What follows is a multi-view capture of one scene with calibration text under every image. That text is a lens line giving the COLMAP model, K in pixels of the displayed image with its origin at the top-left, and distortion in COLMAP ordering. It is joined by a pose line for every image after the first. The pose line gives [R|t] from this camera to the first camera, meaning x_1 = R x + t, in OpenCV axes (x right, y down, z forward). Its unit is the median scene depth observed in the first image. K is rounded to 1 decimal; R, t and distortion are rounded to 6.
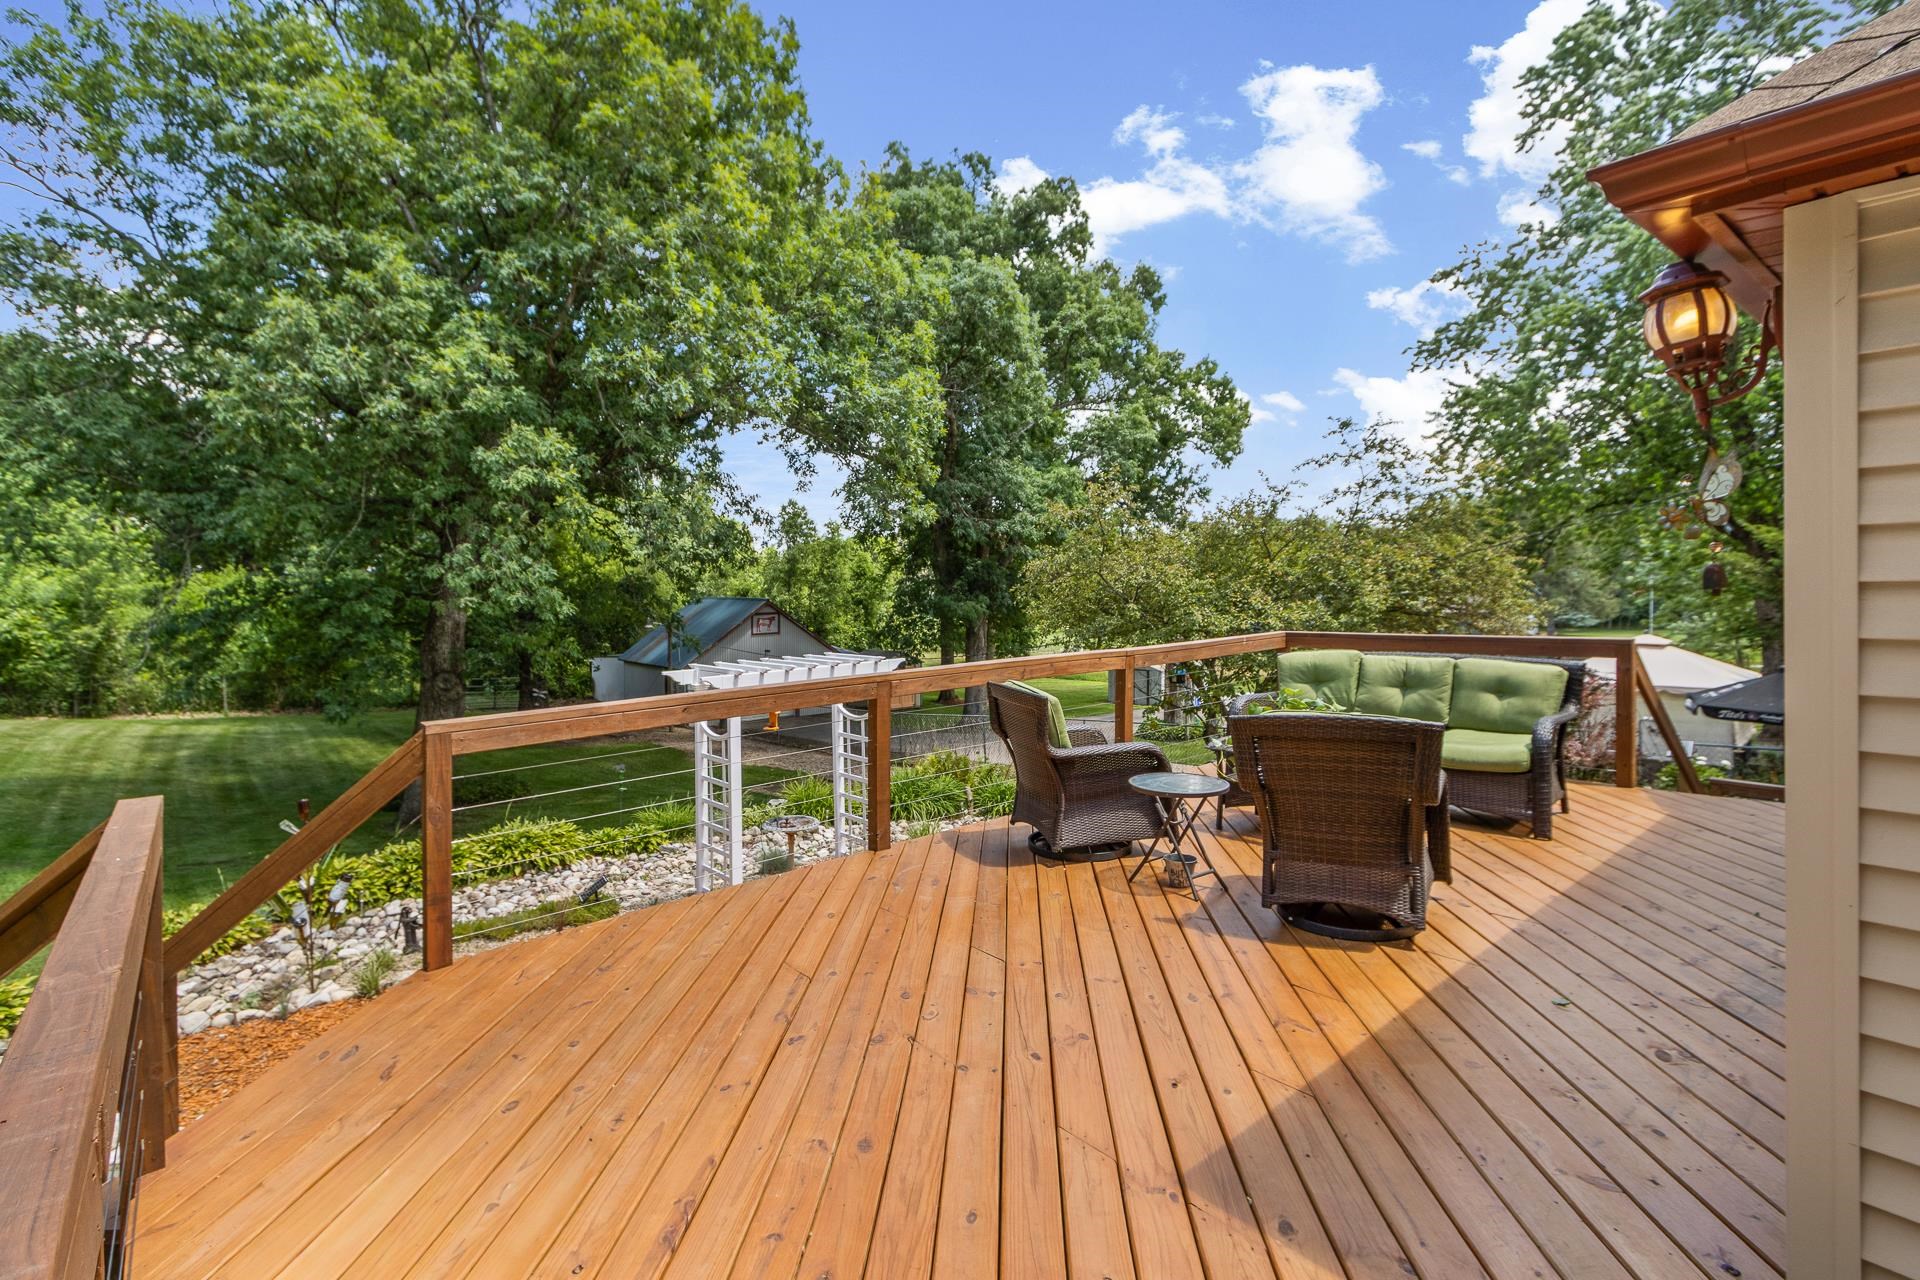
lens RADIAL K [[896.6, 0, 902.8], [0, 896.6, 581.6], [0, 0, 1]] dist [0.003656, -0.000546]
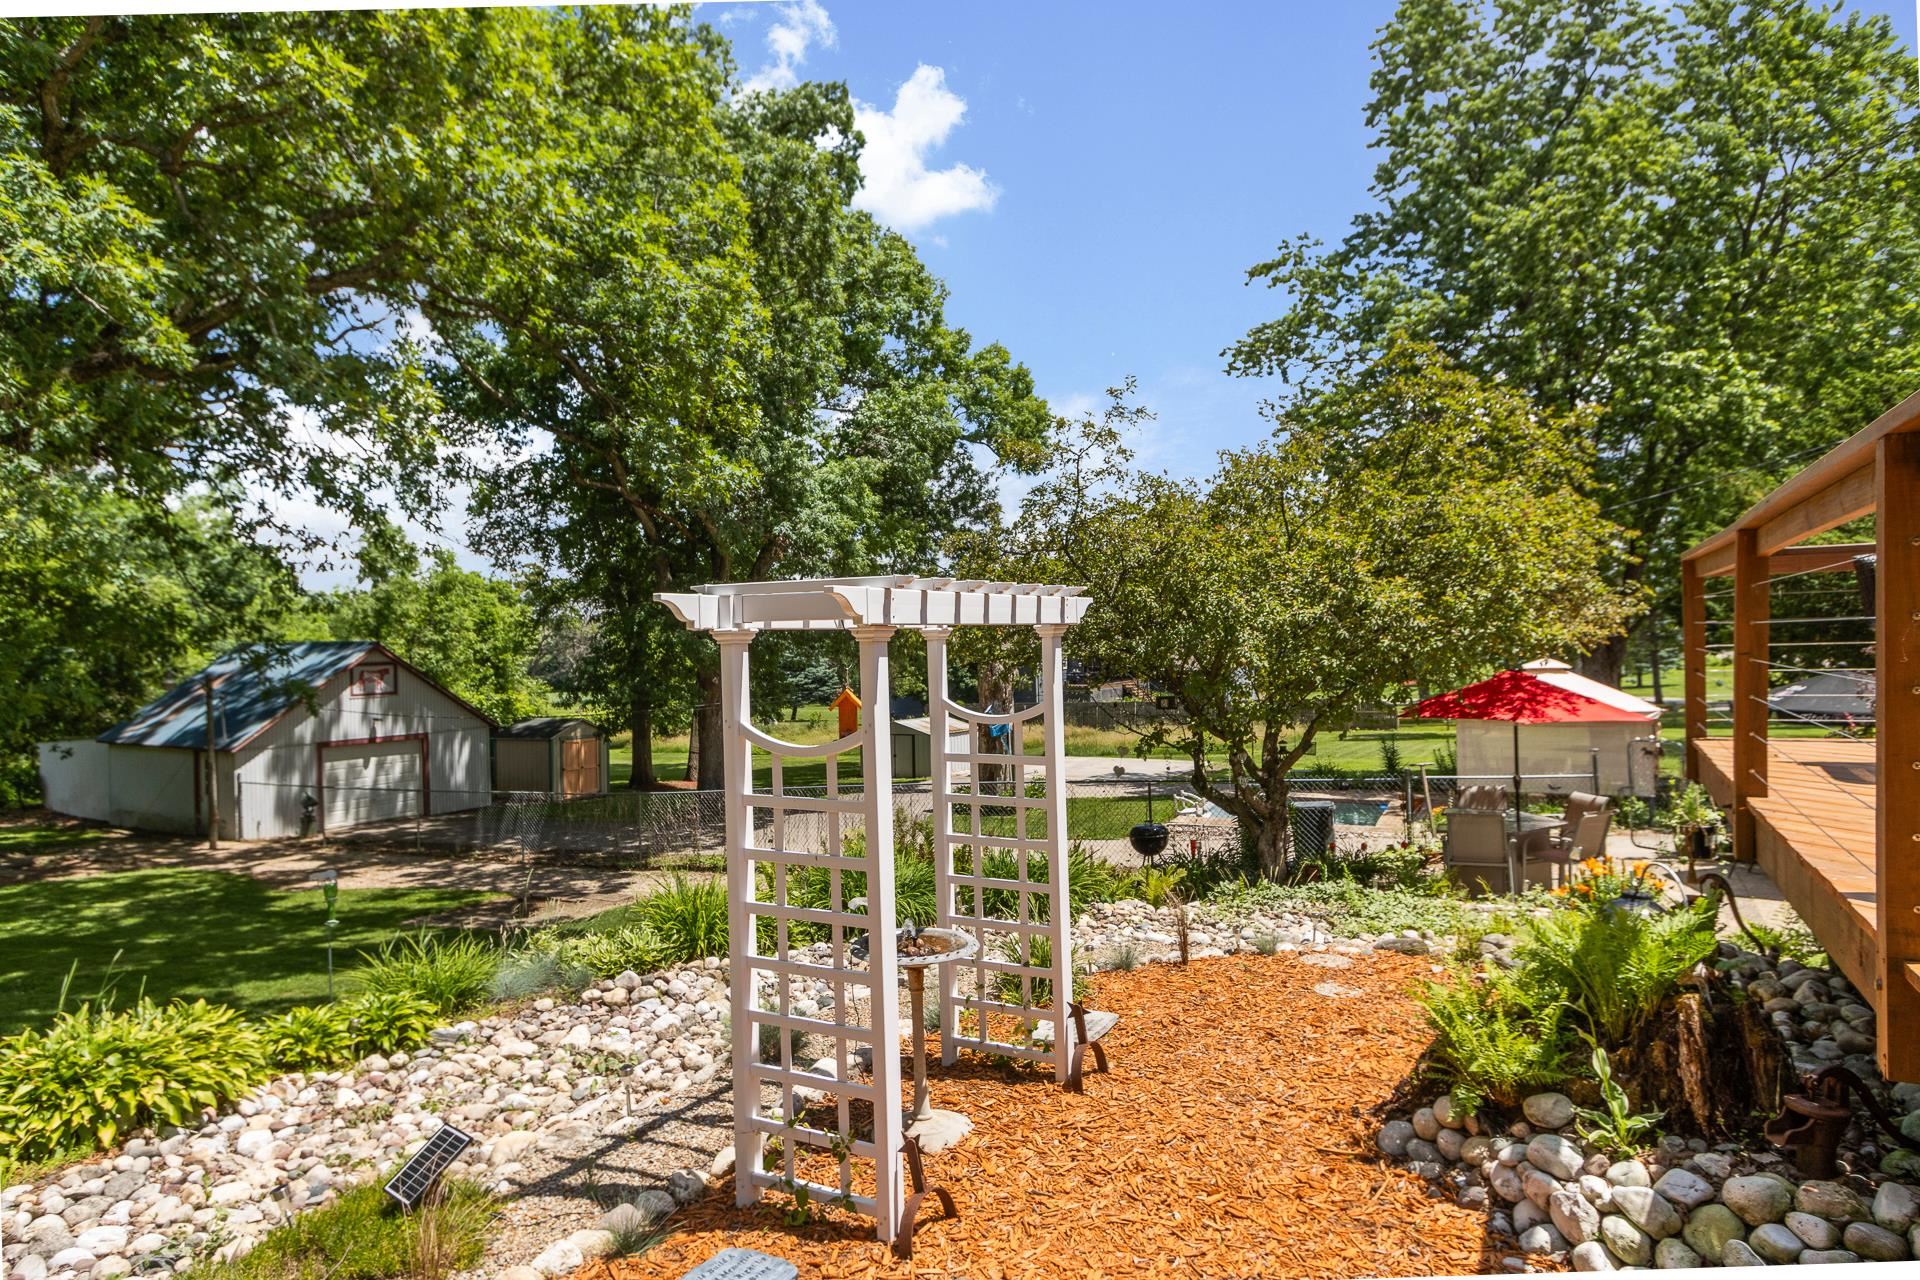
lens RADIAL K [[1102.4, 0, 960.0], [0, 1102.4, 640.0], [0, 0, 1]] dist [-0.001135, -0.000619]
pose [[0.928140, 0.006056, 0.372182, -0.108326], [-0.004731, 0.999979, -0.004472, 0.040856], [-0.372201, 0.002389, 0.928149, 0.164673]]
